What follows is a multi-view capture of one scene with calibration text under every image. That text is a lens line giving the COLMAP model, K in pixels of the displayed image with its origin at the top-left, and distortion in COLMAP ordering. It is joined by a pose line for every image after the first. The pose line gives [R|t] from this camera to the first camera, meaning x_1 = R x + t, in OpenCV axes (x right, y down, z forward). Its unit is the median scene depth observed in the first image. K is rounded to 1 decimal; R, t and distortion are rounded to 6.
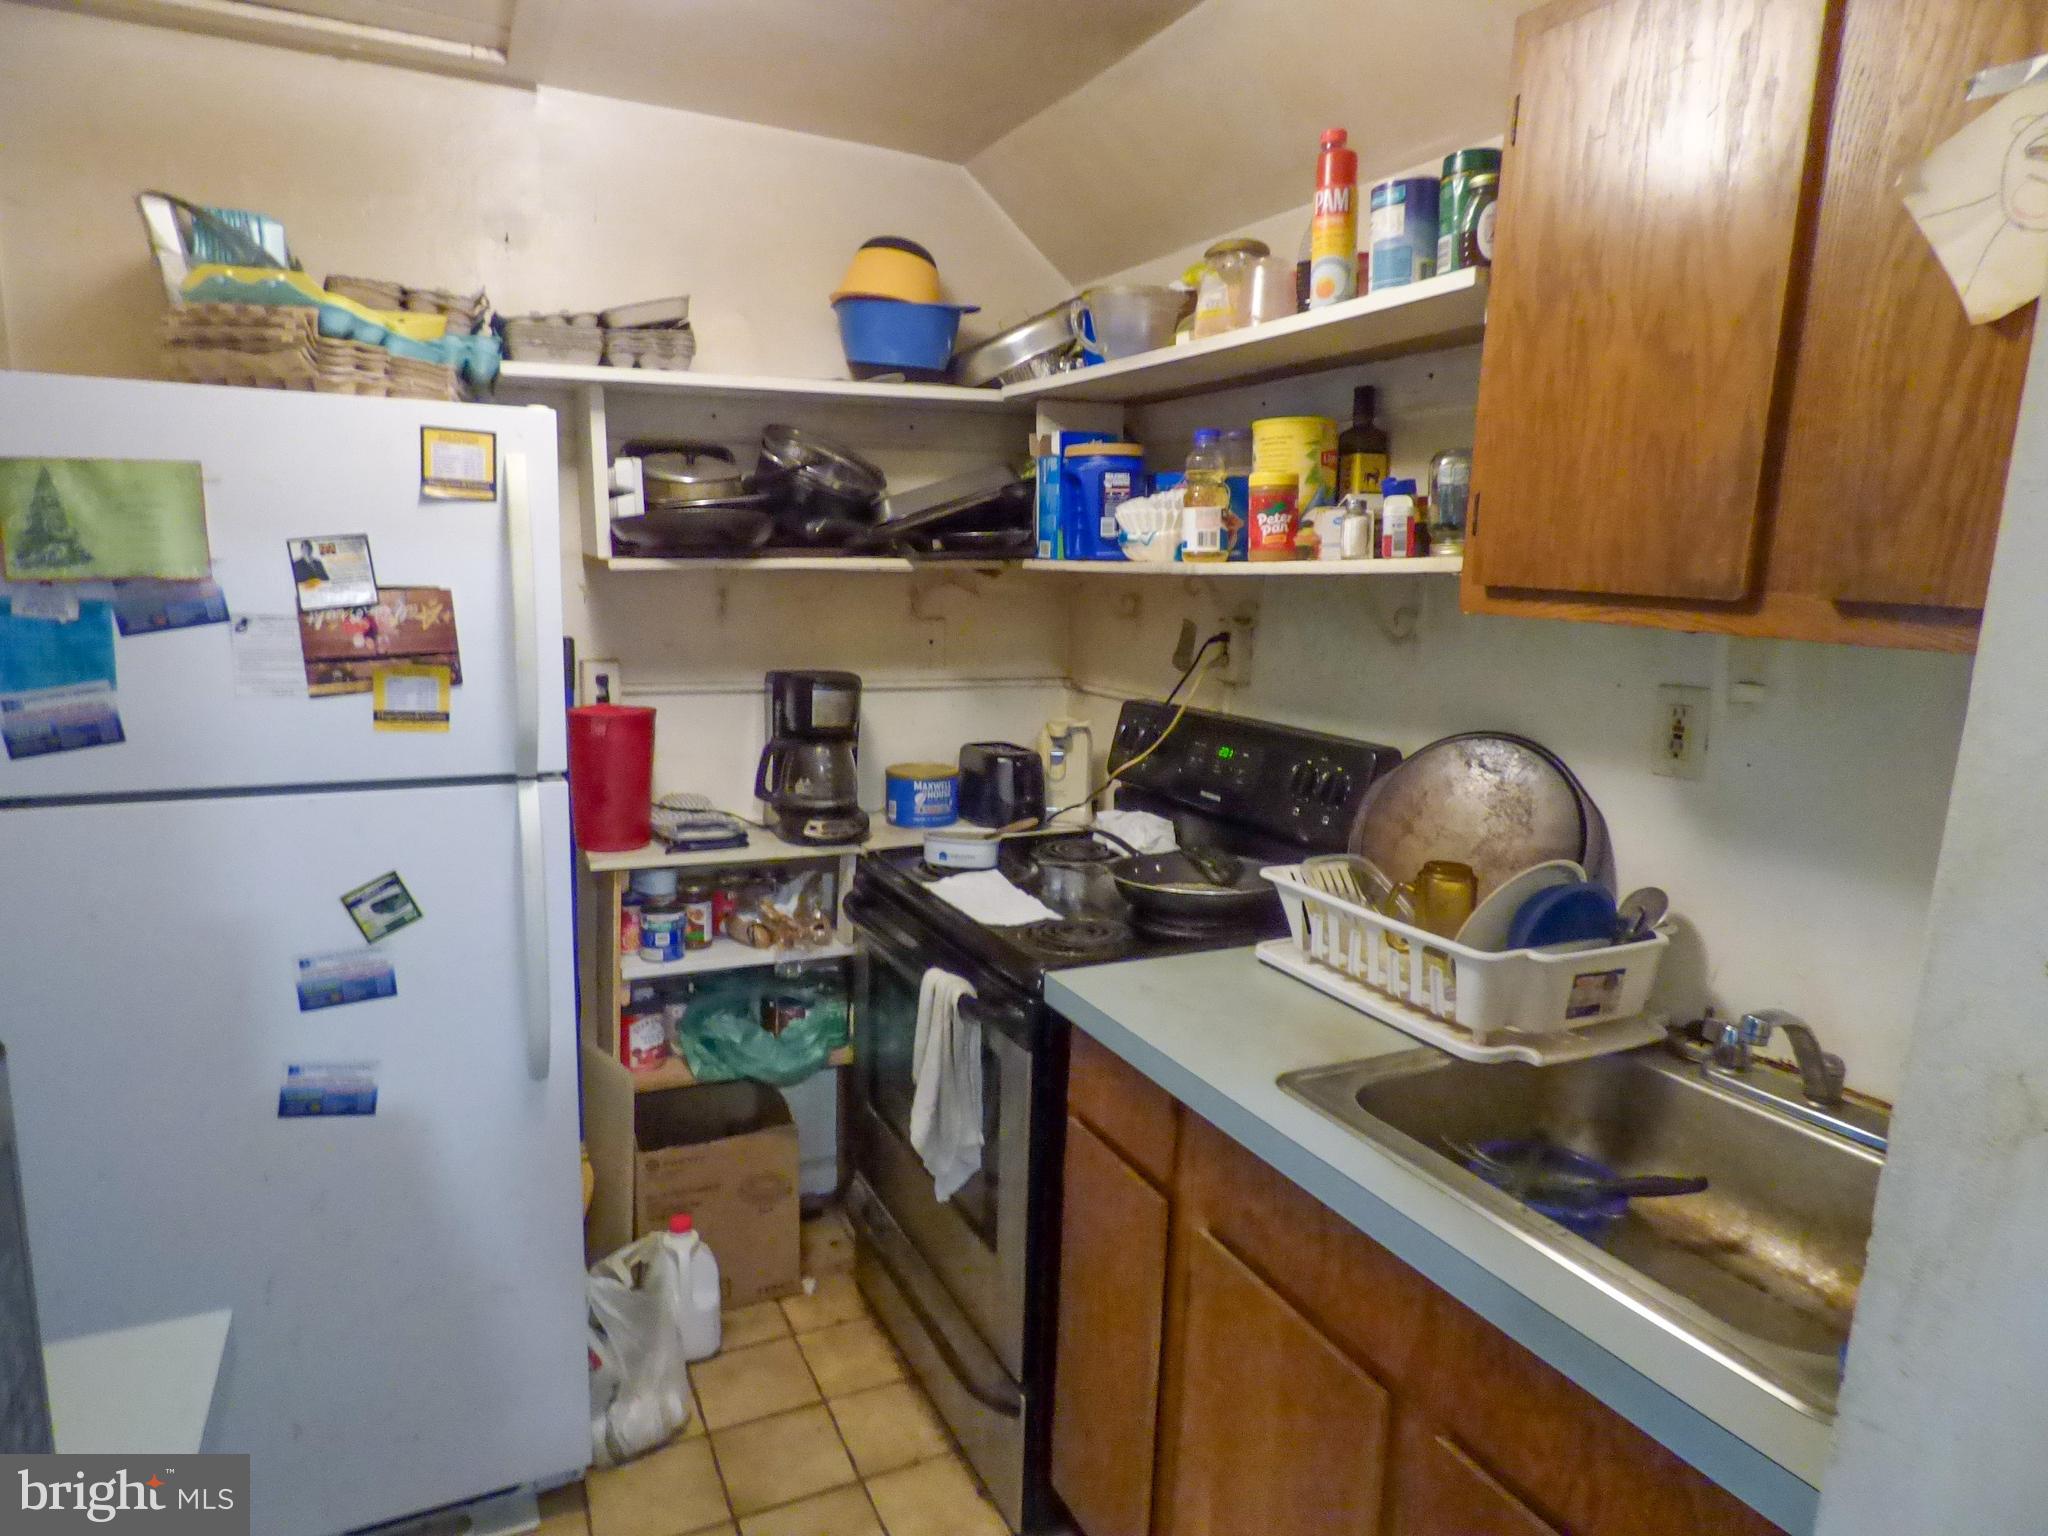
lens RADIAL K [[1234.8, 0, 1024.0], [0, 1234.8, 768.0], [0, 0, 1]] dist [-0.003126, -0.004773]
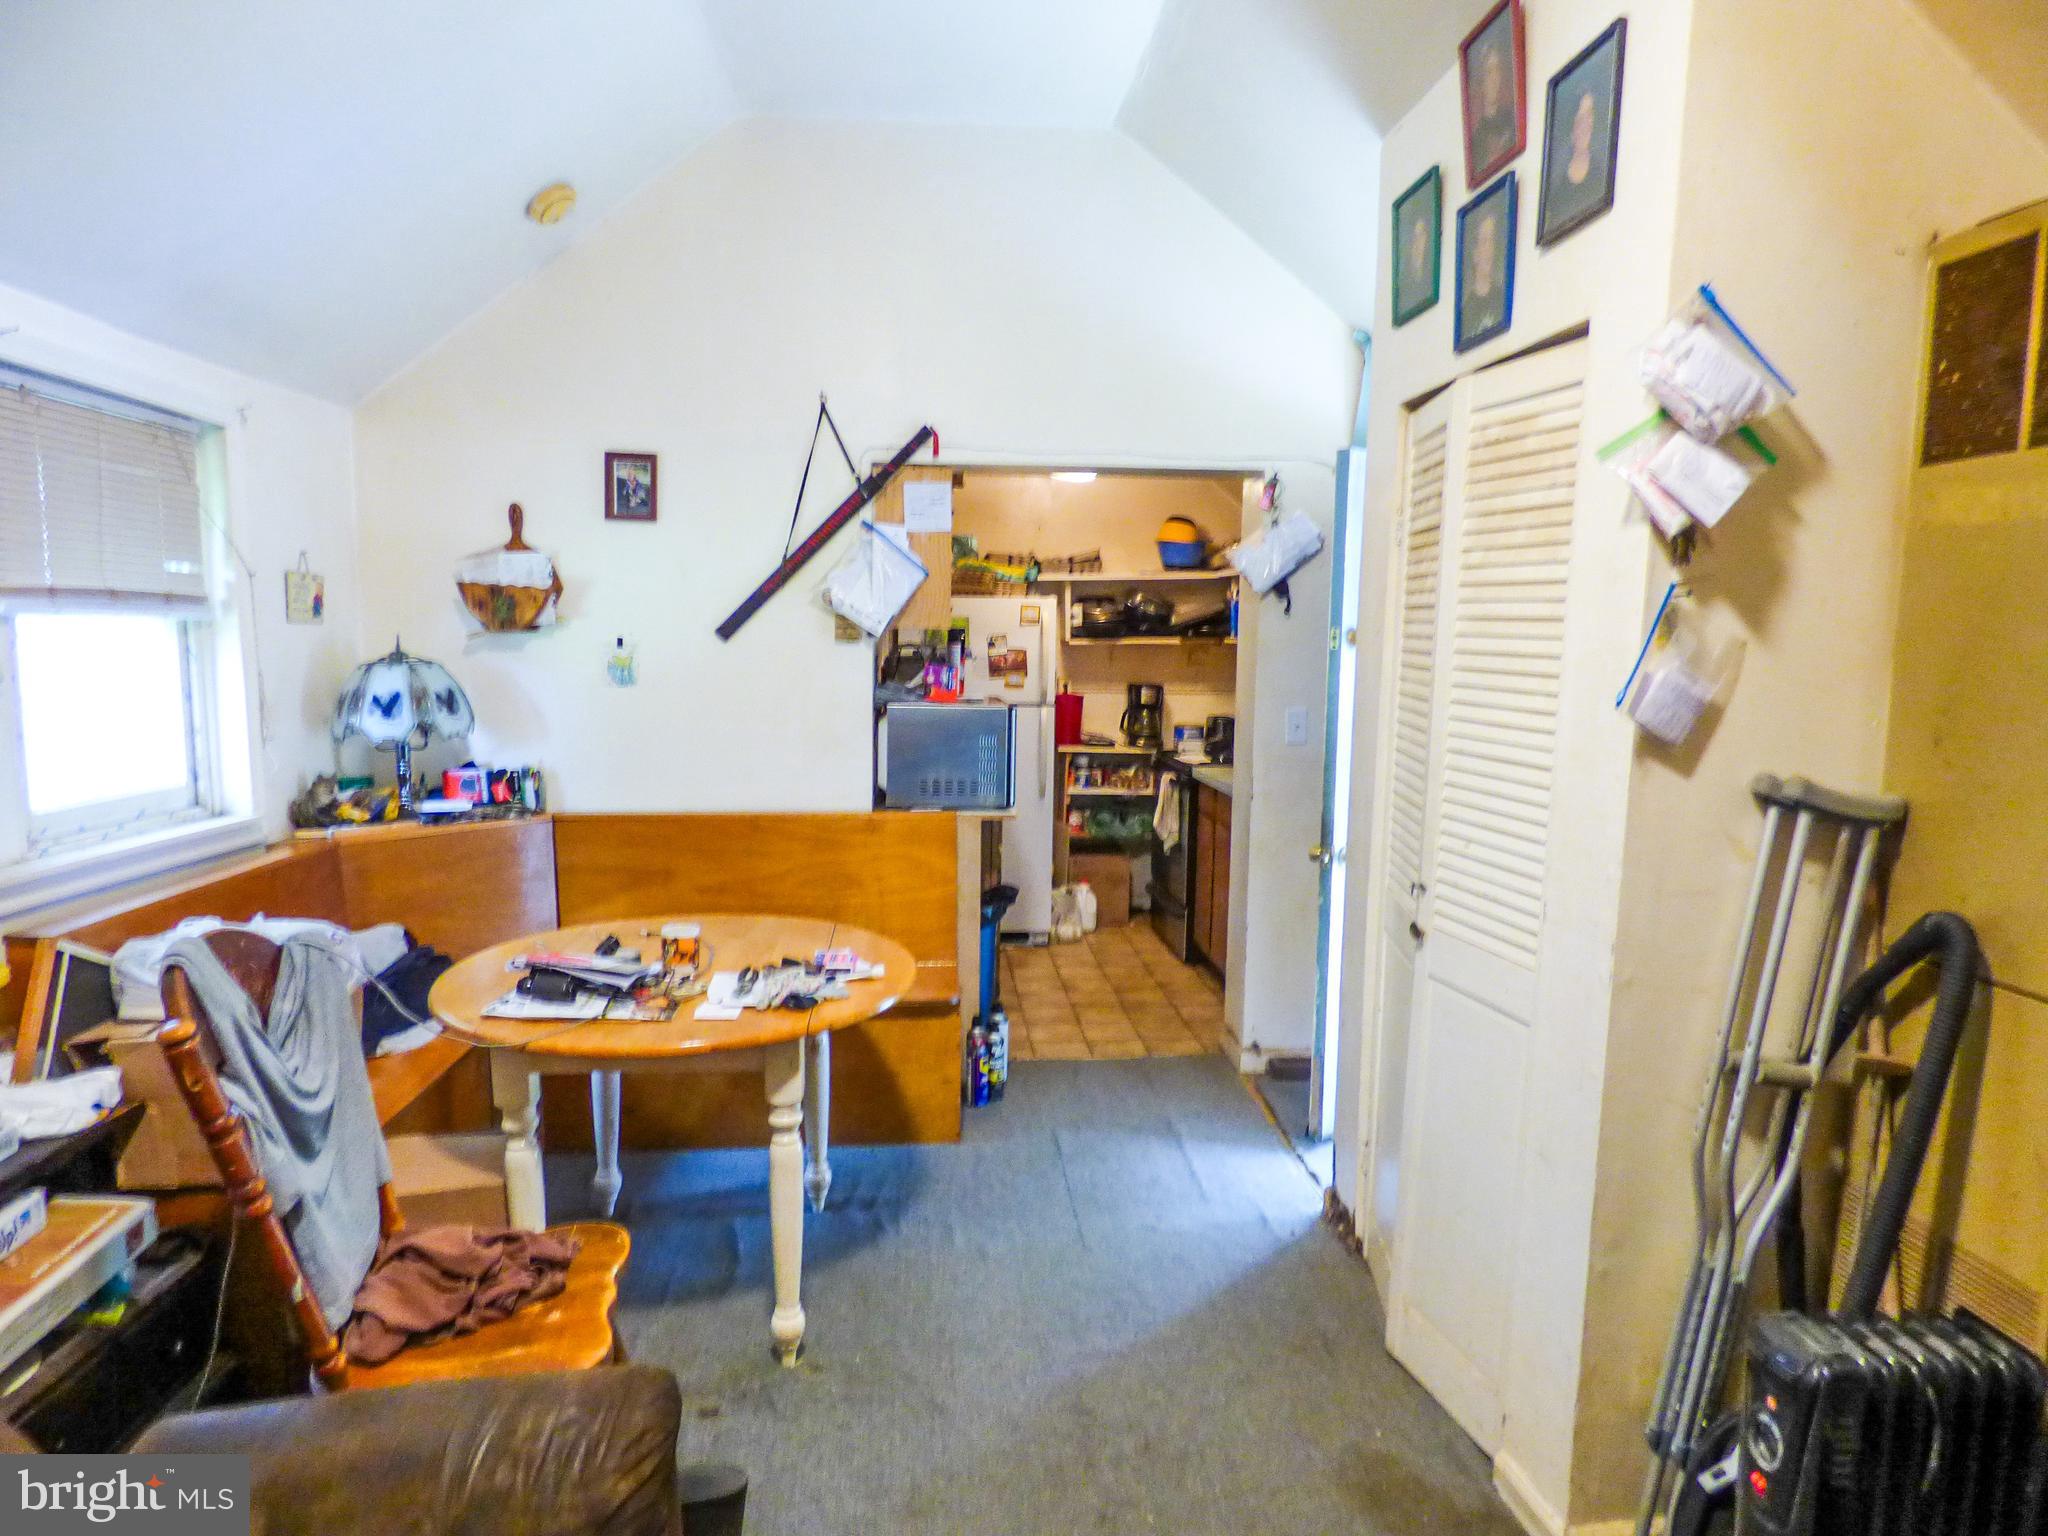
lens RADIAL K [[1234.8, 0, 1024.0], [0, 1234.8, 768.0], [0, 0, 1]] dist [-0.003126, -0.004773]
pose [[0.934507, 0.019995, -0.355382, 0.546853], [-0.043147, 0.997422, -0.057340, 0.273790], [0.353319, 0.068919, 0.932961, -1.569356]]
